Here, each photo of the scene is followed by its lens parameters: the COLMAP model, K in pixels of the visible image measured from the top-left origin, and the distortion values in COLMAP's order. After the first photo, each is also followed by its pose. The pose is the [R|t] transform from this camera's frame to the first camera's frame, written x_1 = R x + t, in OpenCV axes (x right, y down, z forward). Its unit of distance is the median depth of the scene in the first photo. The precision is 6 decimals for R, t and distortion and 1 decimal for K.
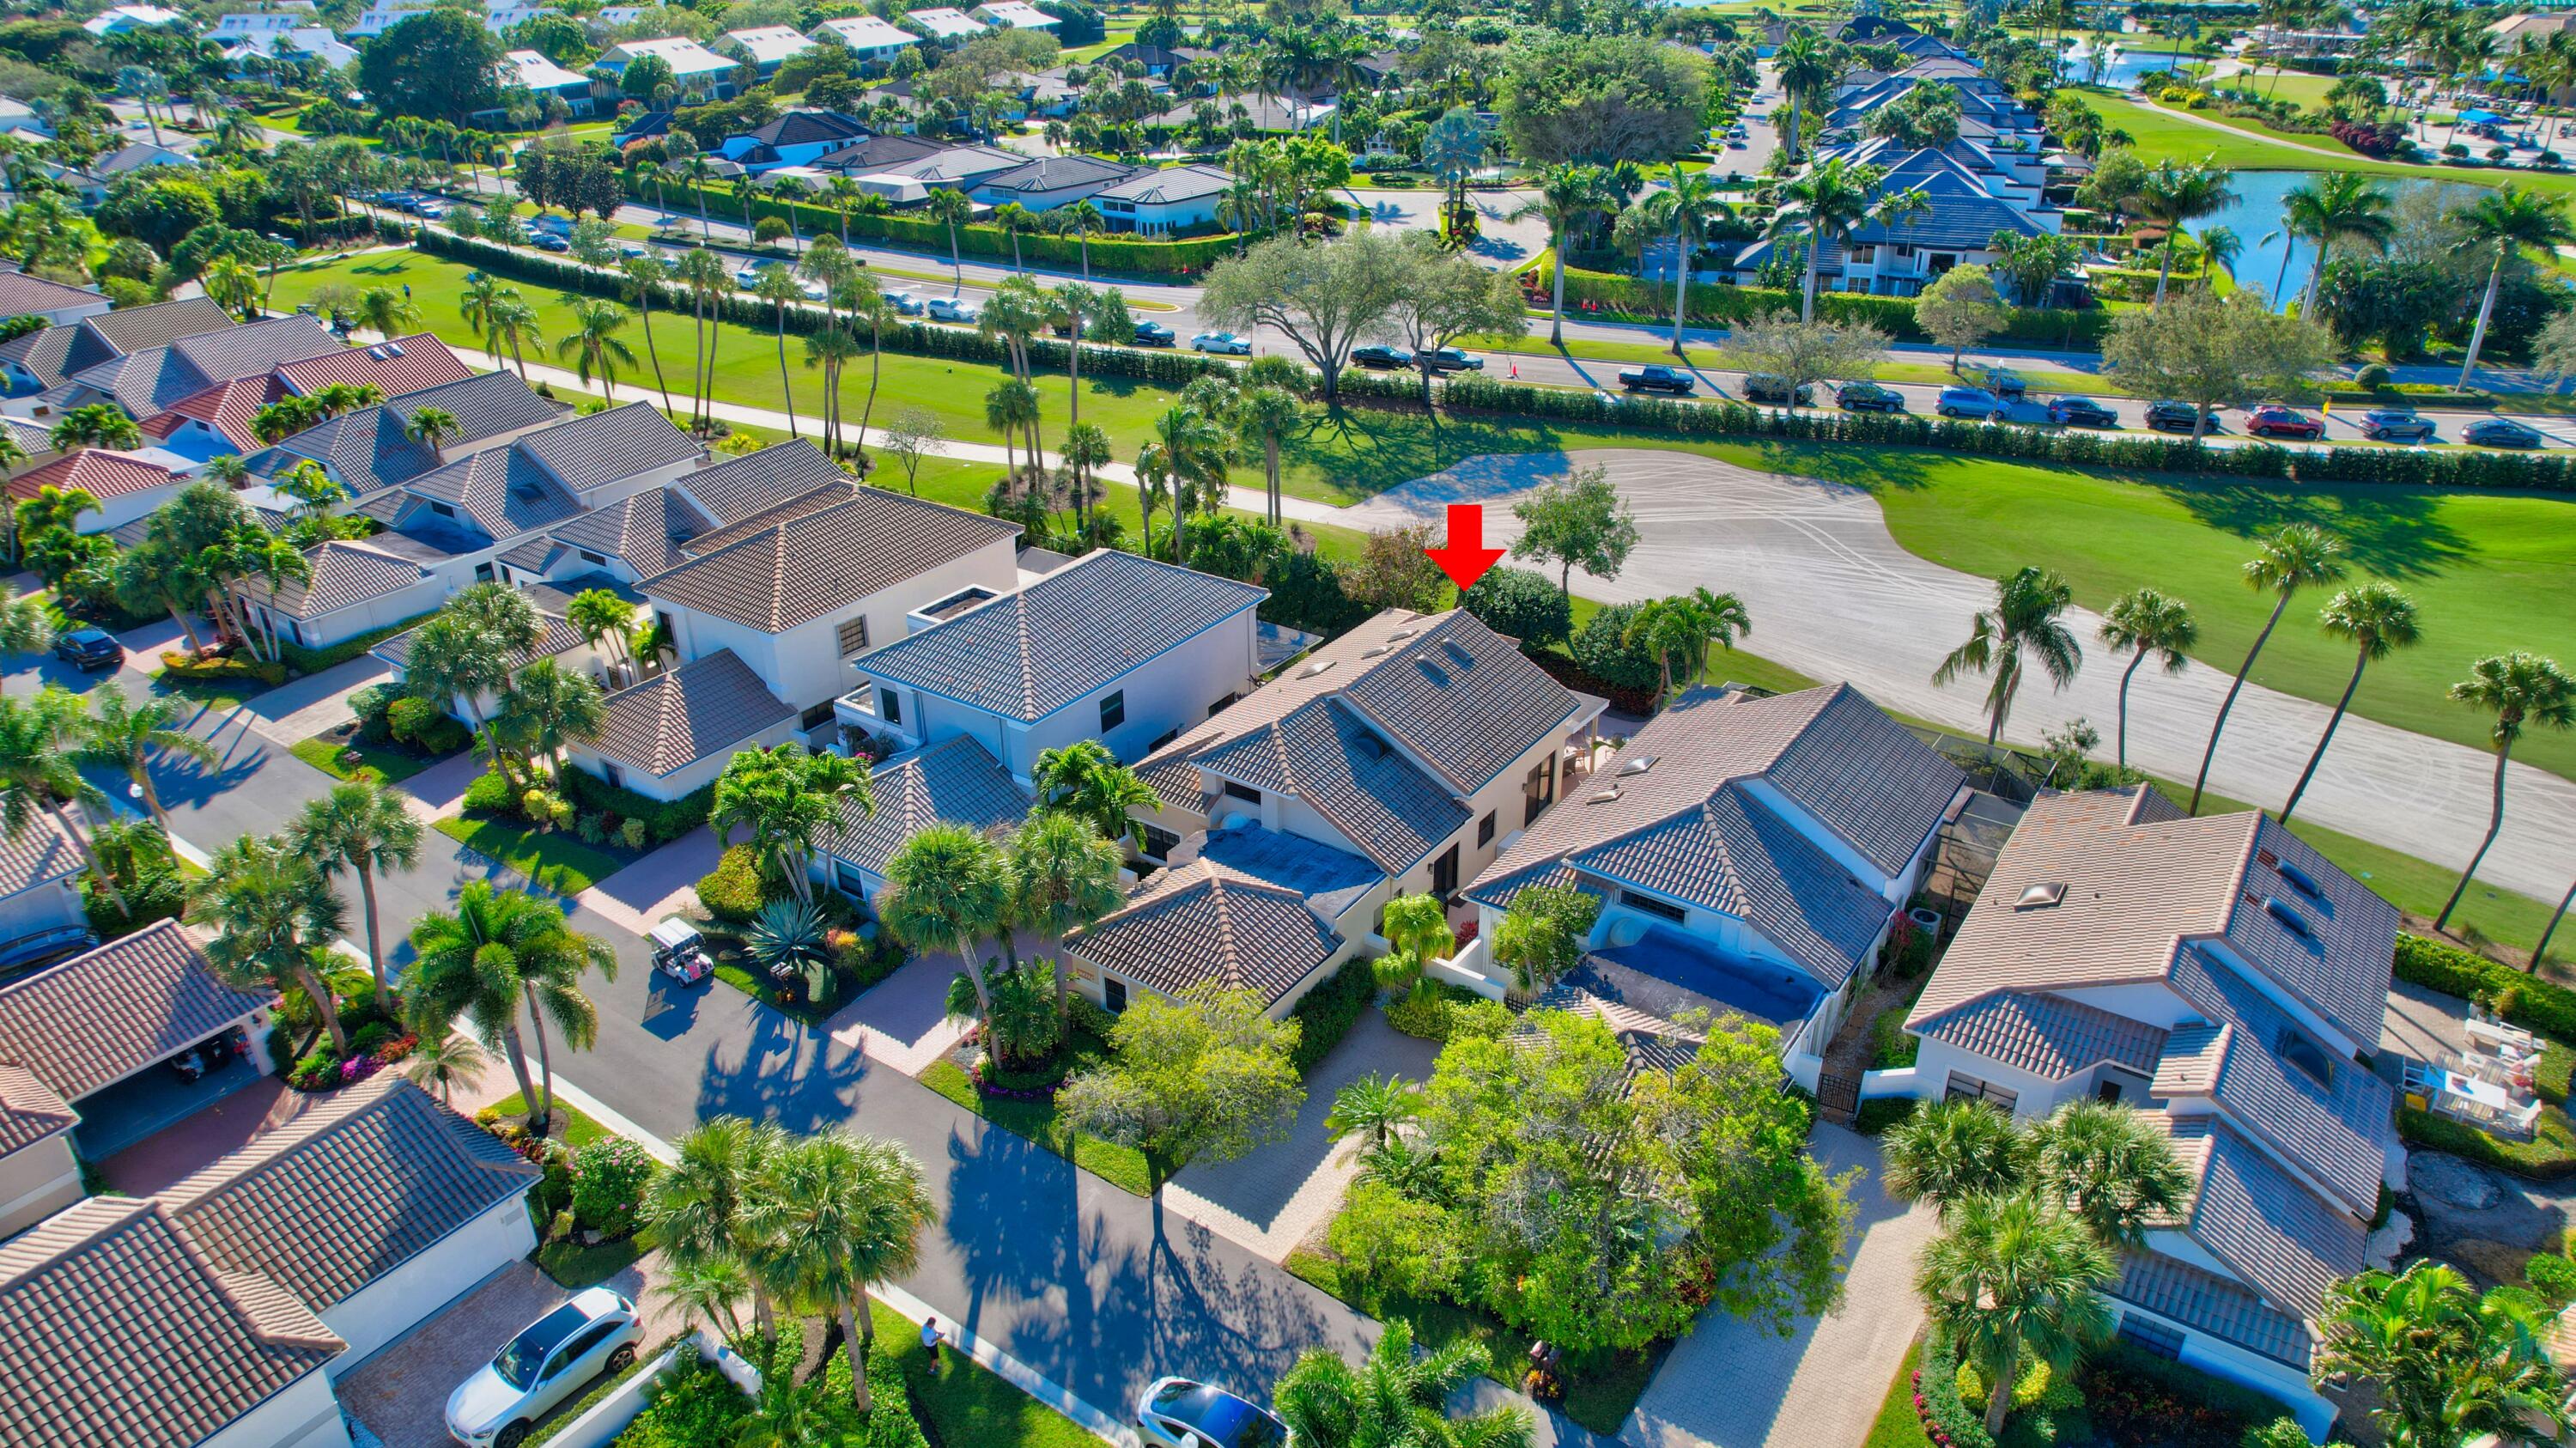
lens RADIAL K [[1641.6, 0, 1283.8], [0, 1641.6, 739.9], [0, 0, 1]] dist [-0.079654, 0.074858]
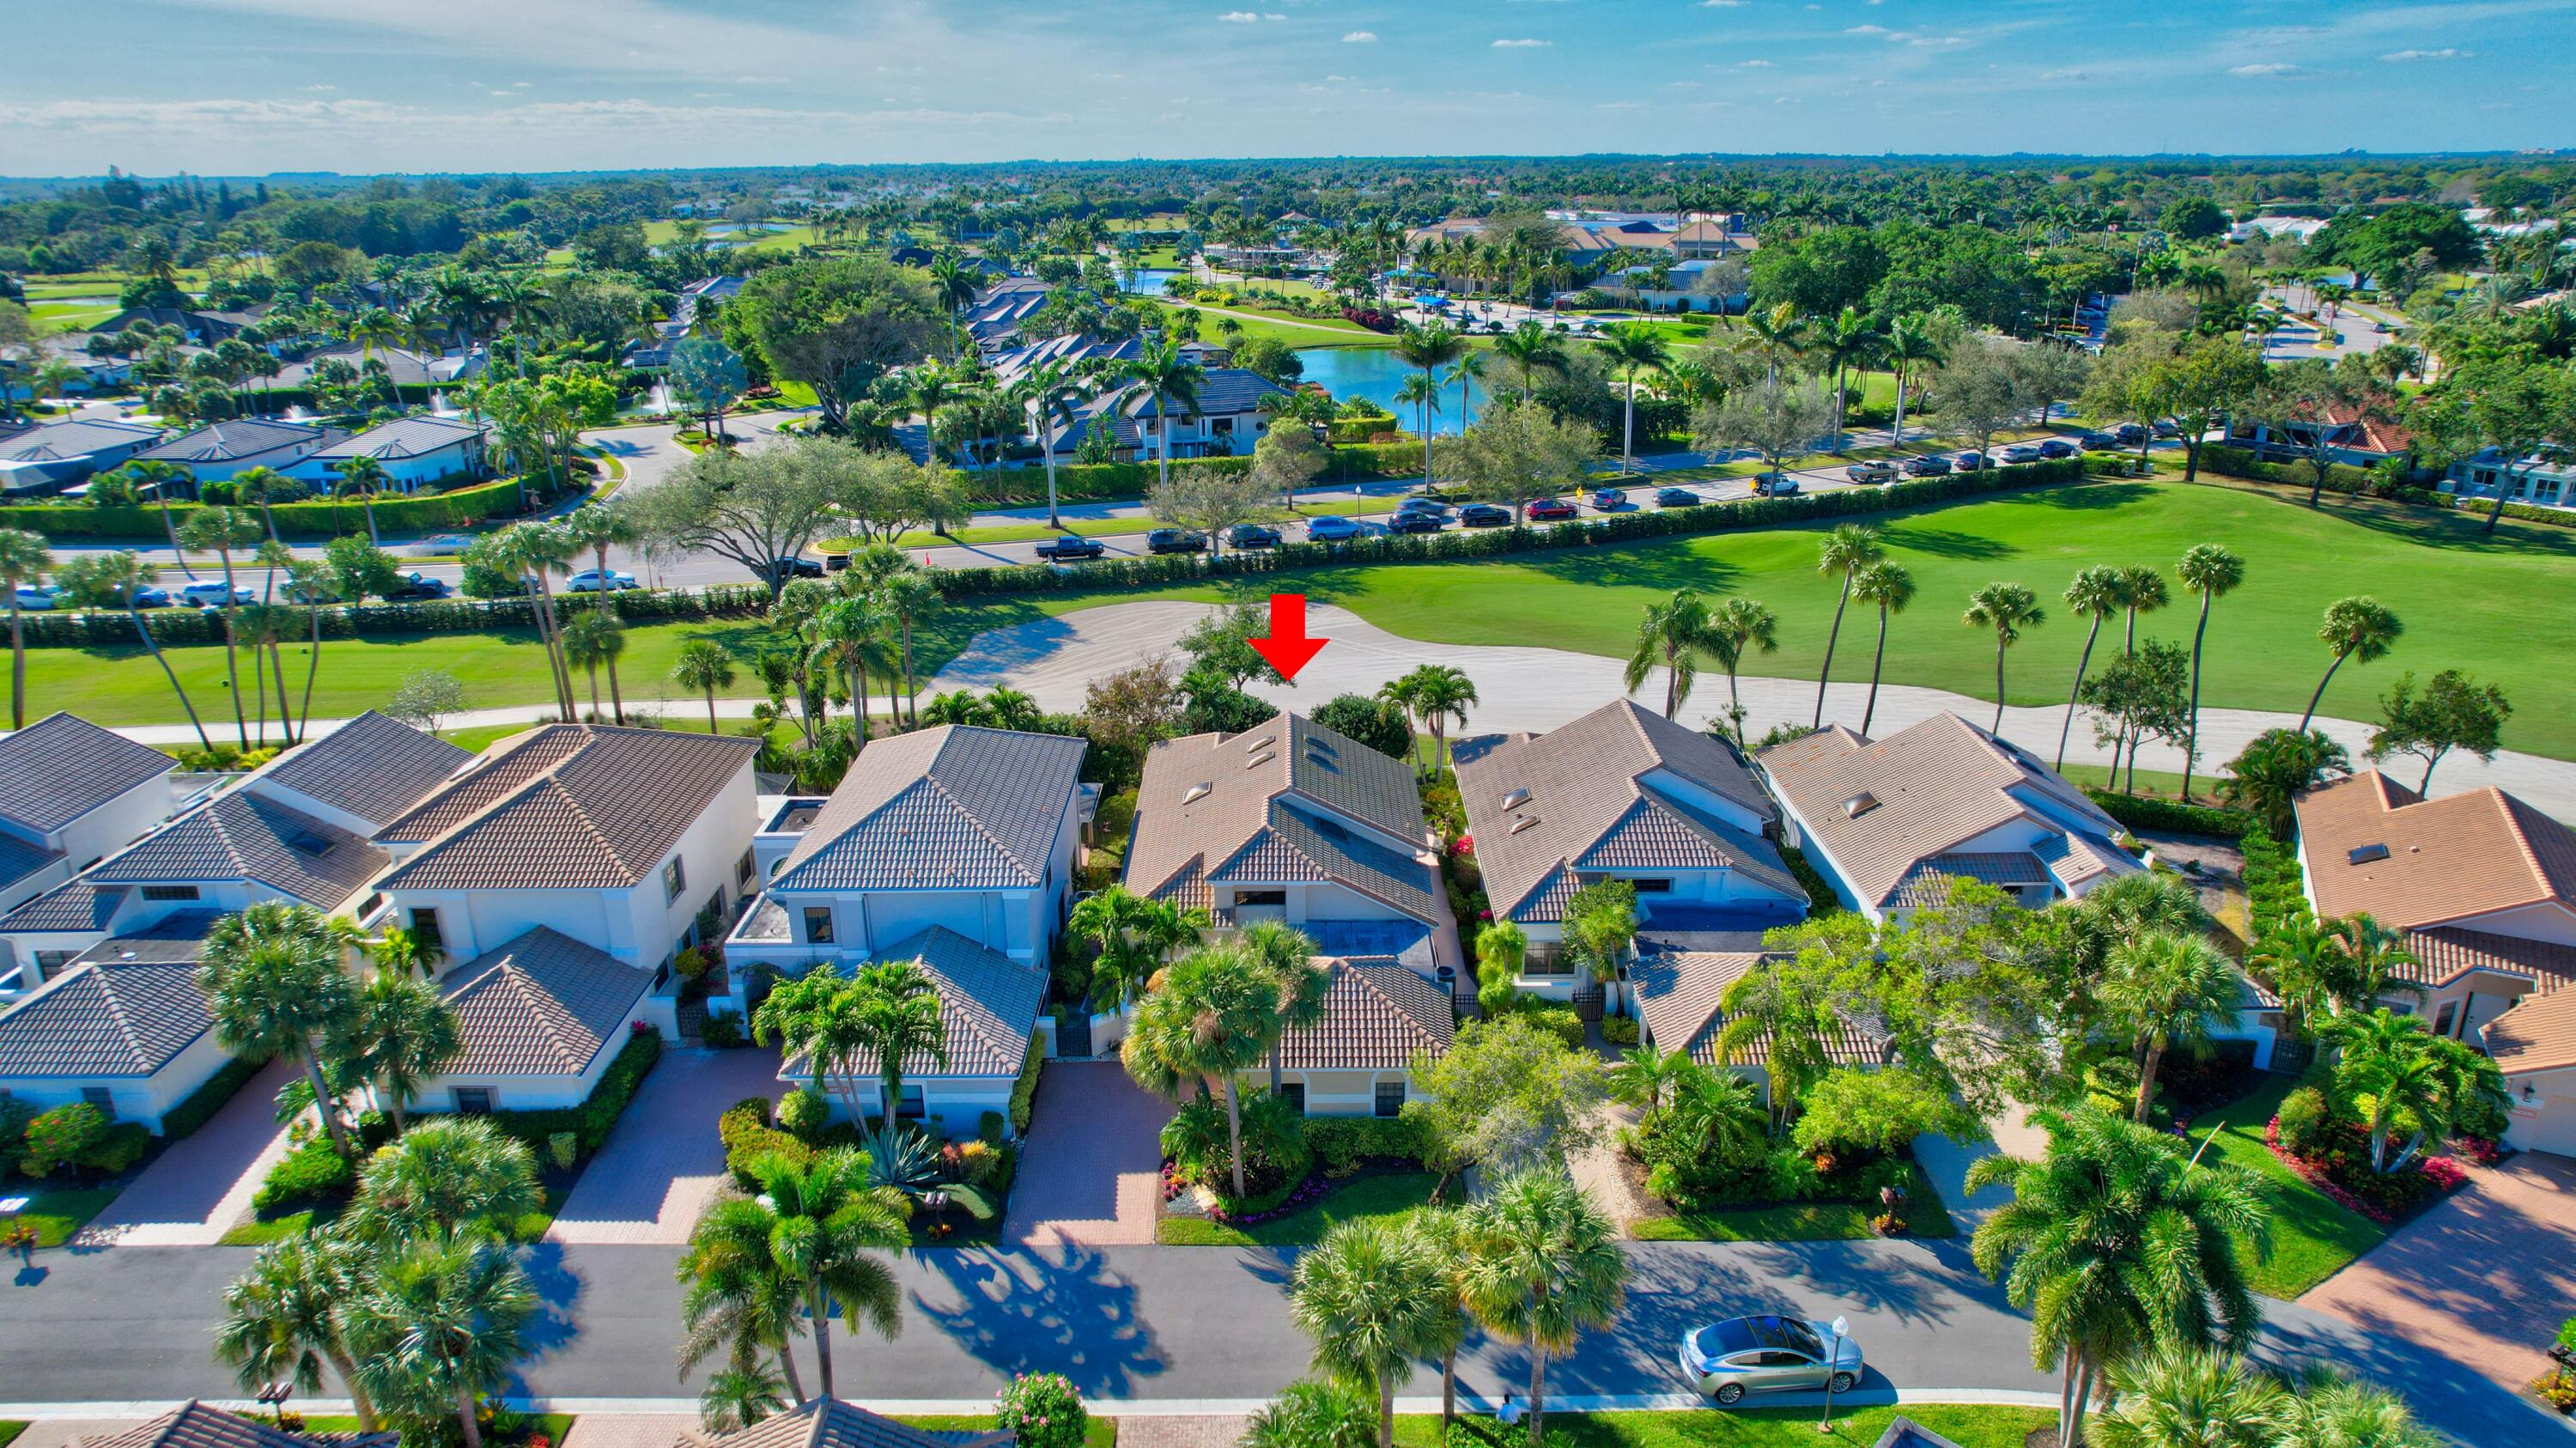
lens RADIAL K [[1641.6, 0, 1283.8], [0, 1641.6, 739.9], [0, 0, 1]] dist [-0.079654, 0.074858]
pose [[0.820966, -0.189037, 0.538777, -0.280057], [0.261127, 0.963447, -0.059857, 0.001502], [-0.507768, 0.189830, 0.840319, 0.052633]]
